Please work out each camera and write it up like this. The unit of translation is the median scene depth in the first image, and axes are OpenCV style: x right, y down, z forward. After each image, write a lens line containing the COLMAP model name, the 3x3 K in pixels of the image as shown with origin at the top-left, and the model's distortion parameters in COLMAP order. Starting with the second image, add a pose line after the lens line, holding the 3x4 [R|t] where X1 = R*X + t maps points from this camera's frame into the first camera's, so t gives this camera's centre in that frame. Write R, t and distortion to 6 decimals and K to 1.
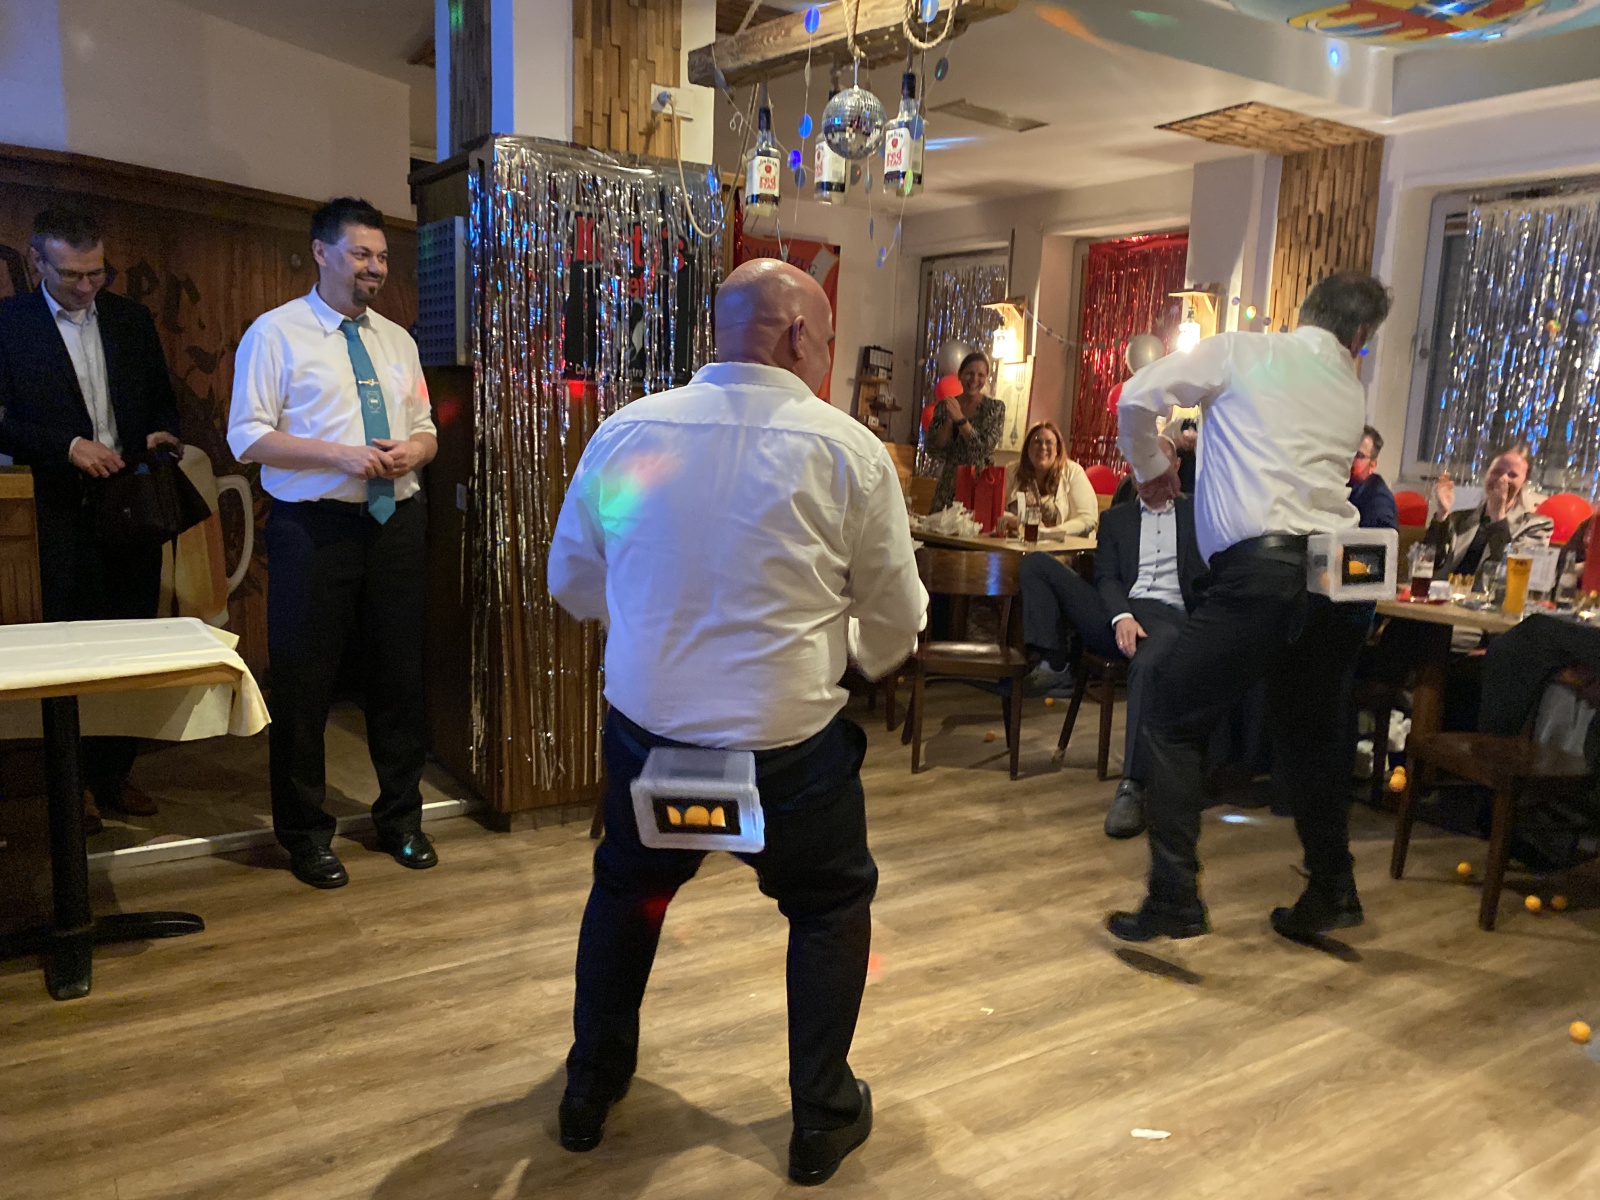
lens RADIAL K [[1227.4, 0, 759.0], [0, 1227.4, 605.0], [0, 0, 1]] dist [0.007633, -0.016318]
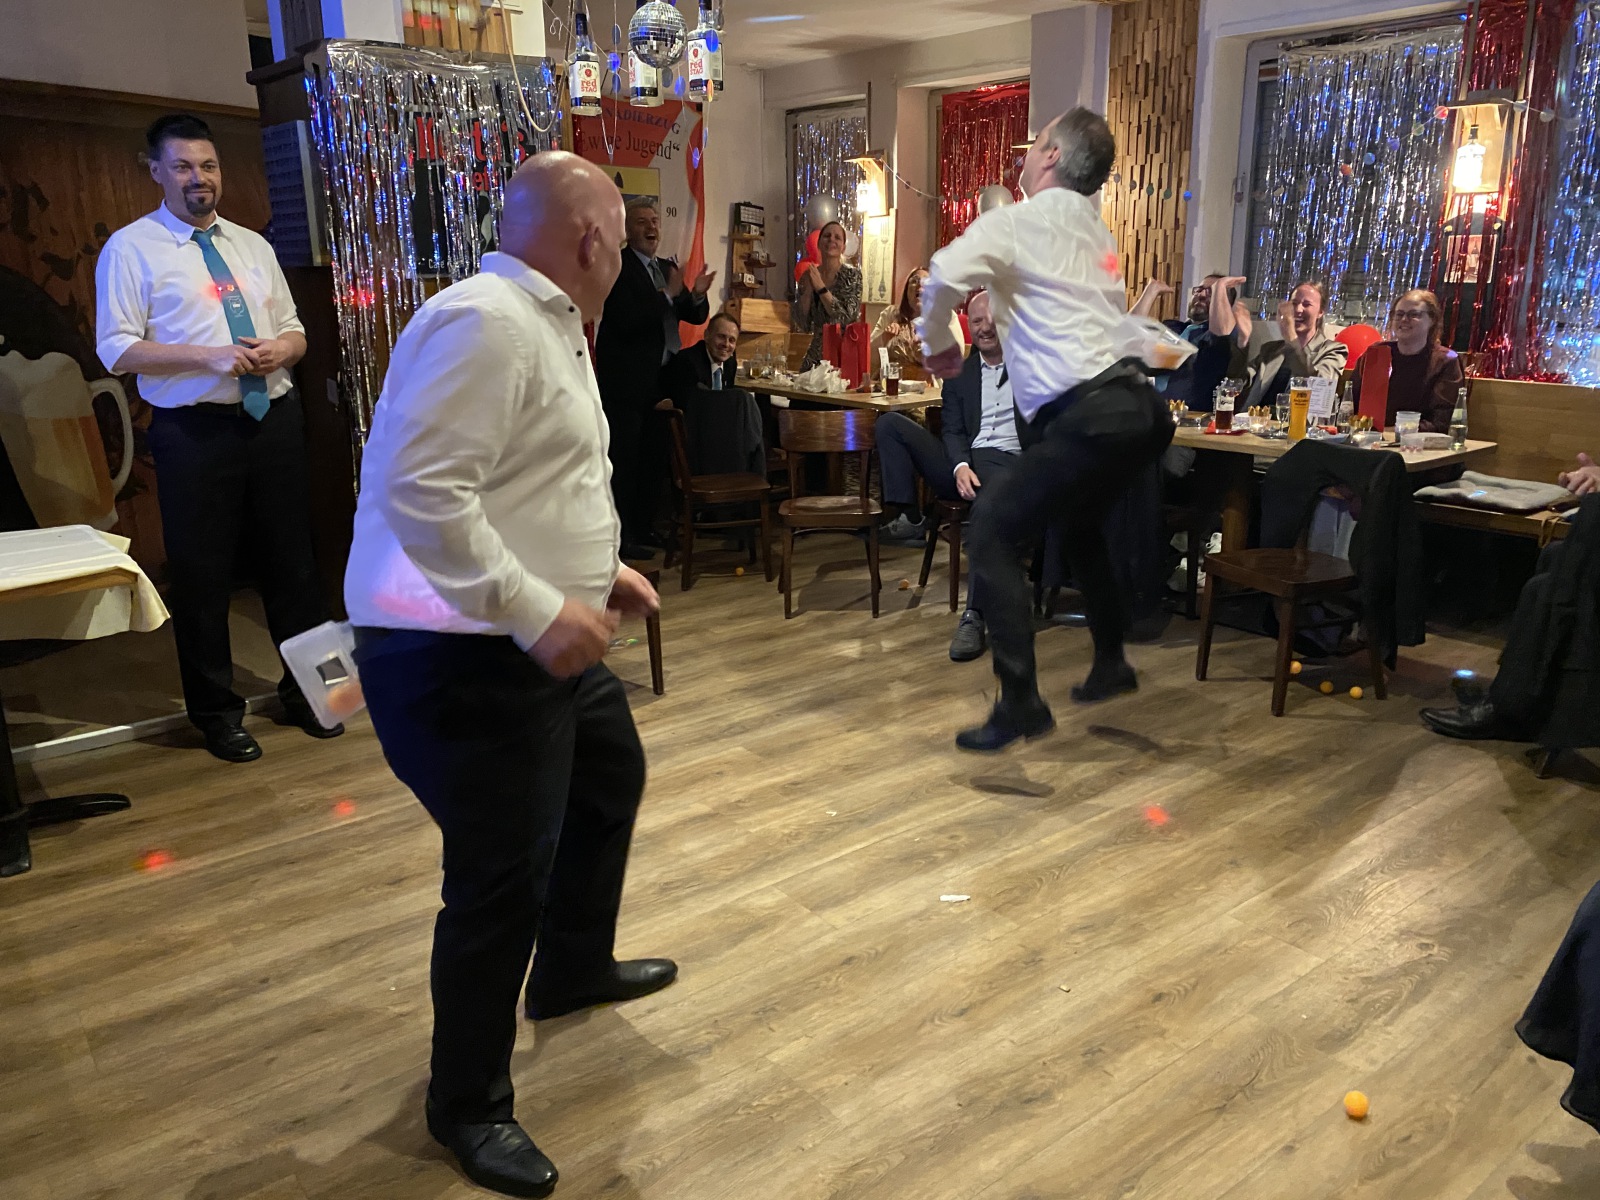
lens RADIAL K [[1230.8, 0, 790.0], [0, 1230.8, 595.3], [0, 0, 1]] dist [0.004004, -0.008878]
pose [[0.993781, -0.071610, 0.085271, 0.047797], [0.061336, 0.991172, 0.117544, -0.014836], [-0.092936, -0.111583, 0.989400, -0.108669]]
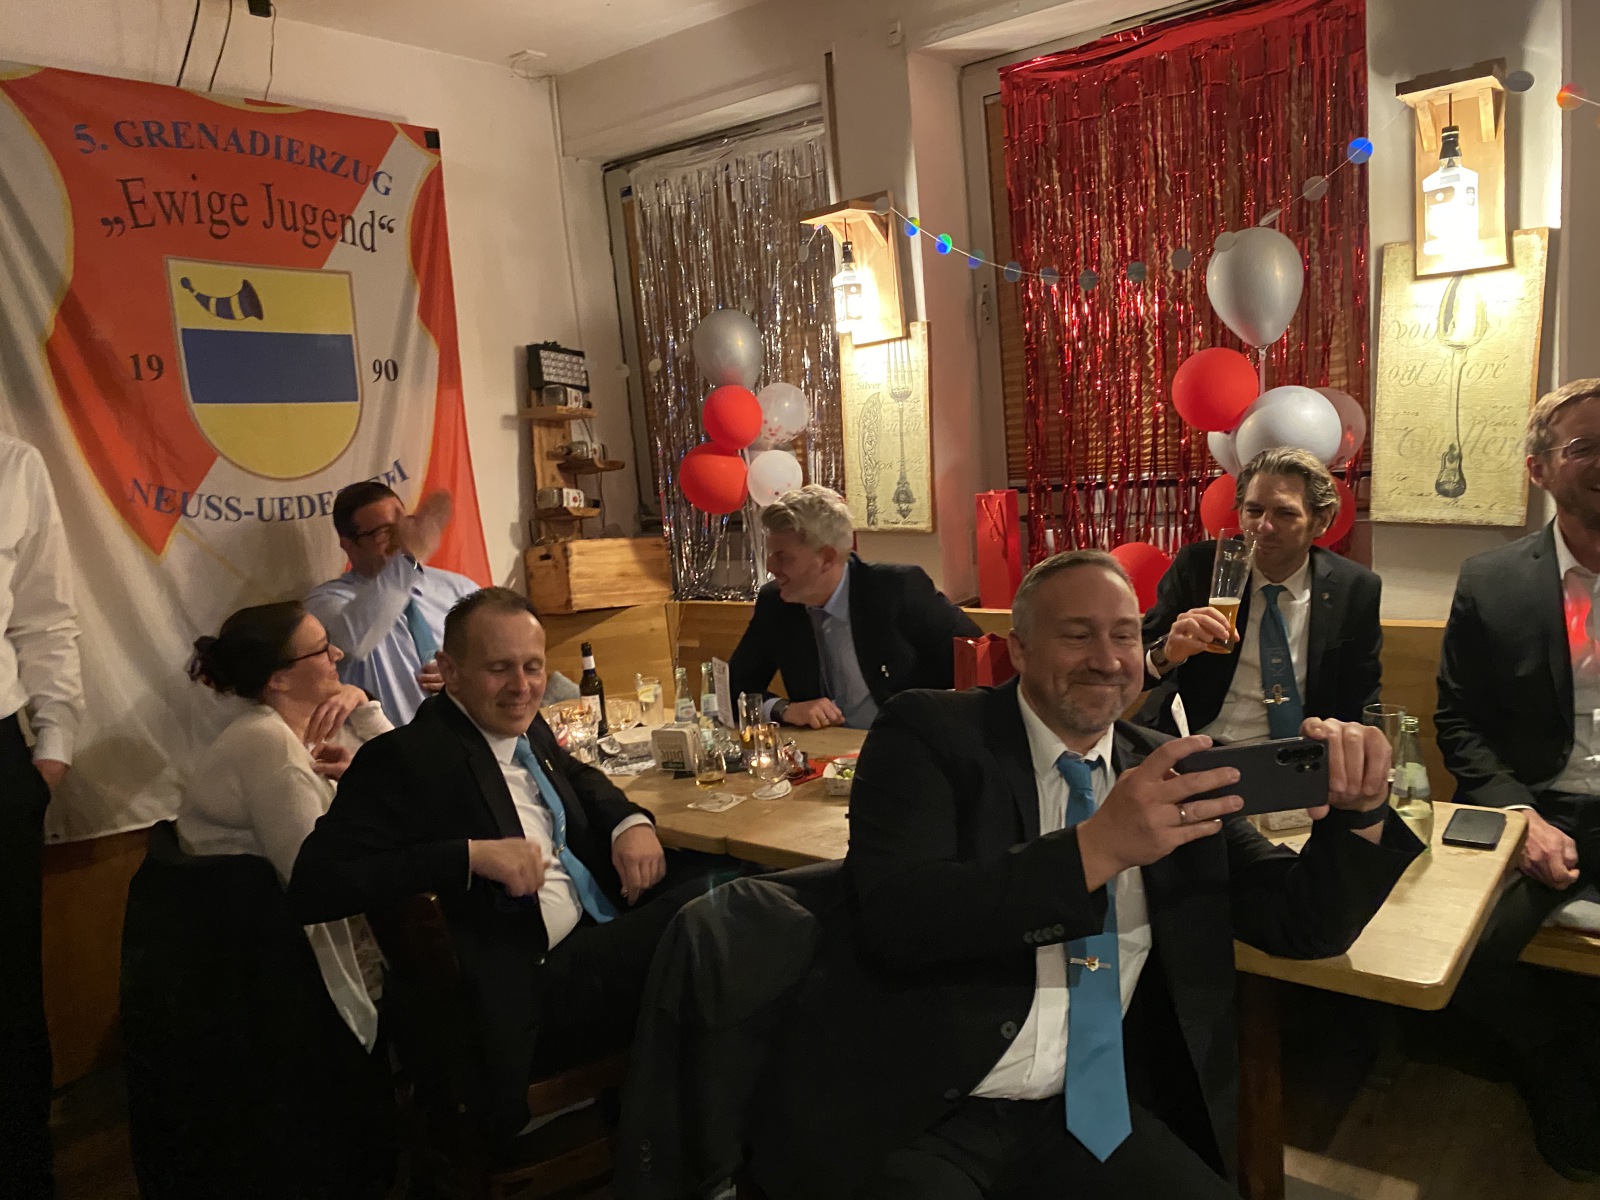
lens RADIAL K [[1200.4, 0, 802.8], [0, 1200.4, 600.1], [0, 0, 1]] dist [0.008637, -0.002954]
pose [[0.927404, -0.173926, 0.331166, 0.030740], [0.177310, 0.983947, 0.020219, -0.237285], [-0.329367, 0.039968, 0.943356, 1.203193]]
